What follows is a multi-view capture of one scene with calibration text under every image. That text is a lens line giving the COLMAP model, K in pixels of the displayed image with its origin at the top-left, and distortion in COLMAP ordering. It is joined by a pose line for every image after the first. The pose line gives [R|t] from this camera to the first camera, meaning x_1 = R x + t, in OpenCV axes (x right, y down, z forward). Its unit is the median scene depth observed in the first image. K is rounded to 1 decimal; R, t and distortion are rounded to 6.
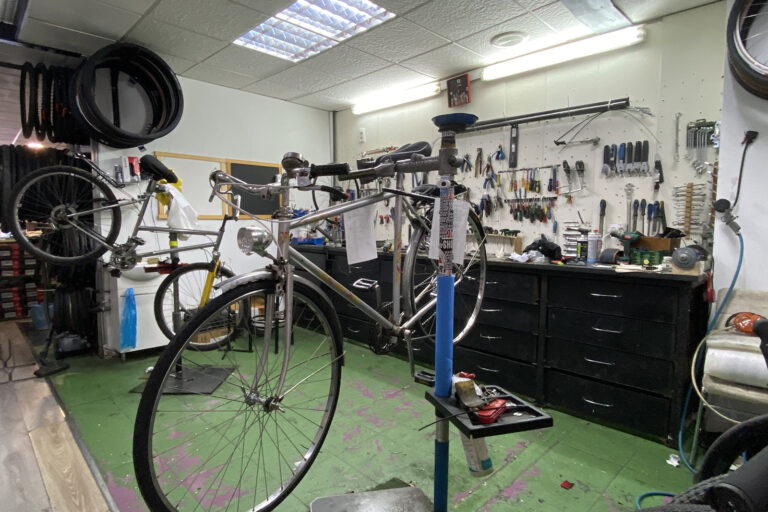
lens RADIAL K [[428.8, 0, 377.4], [0, 428.8, 256.5], [0, 0, 1]] dist [0.018758, -0.011601]
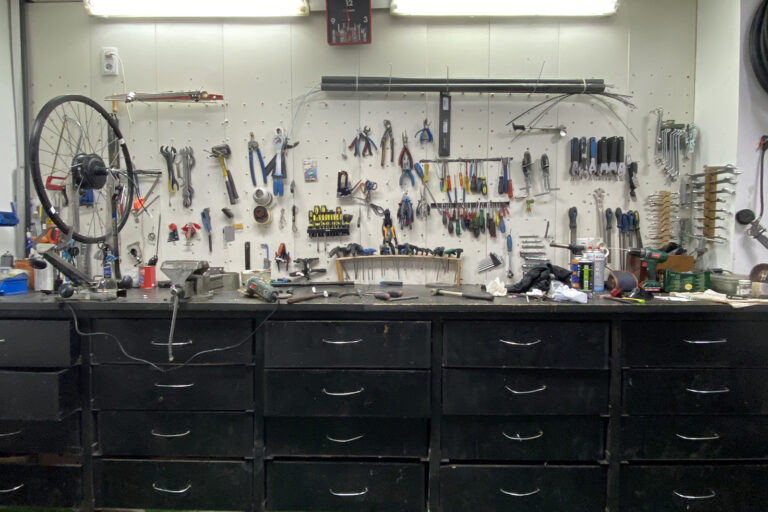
lens RADIAL K [[428.8, 0, 380.6], [0, 428.8, 256.5], [0, 0, 1]] dist [0.018758, -0.011601]
pose [[0.708761, -0.043916, 0.704081, -0.245468], [0.063394, 0.997987, -0.001568, -0.058177], [-0.702595, 0.045746, 0.710118, 0.631172]]
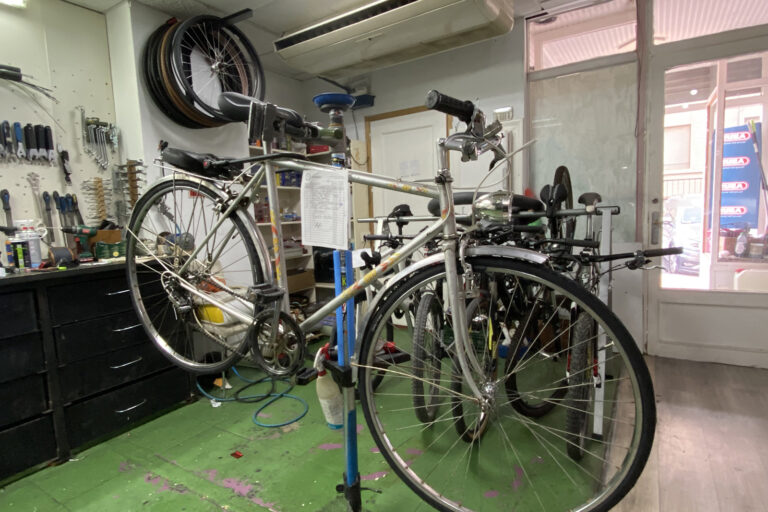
lens RADIAL K [[428.8, 0, 377.4], [0, 428.8, 254.5], [0, 0, 1]] dist [0.018758, -0.011601]
pose [[-0.216114, -0.097421, 0.971496, -0.361509], [0.122443, 0.984450, 0.125958, -0.028758], [-0.968660, 0.146174, -0.200825, 0.466162]]
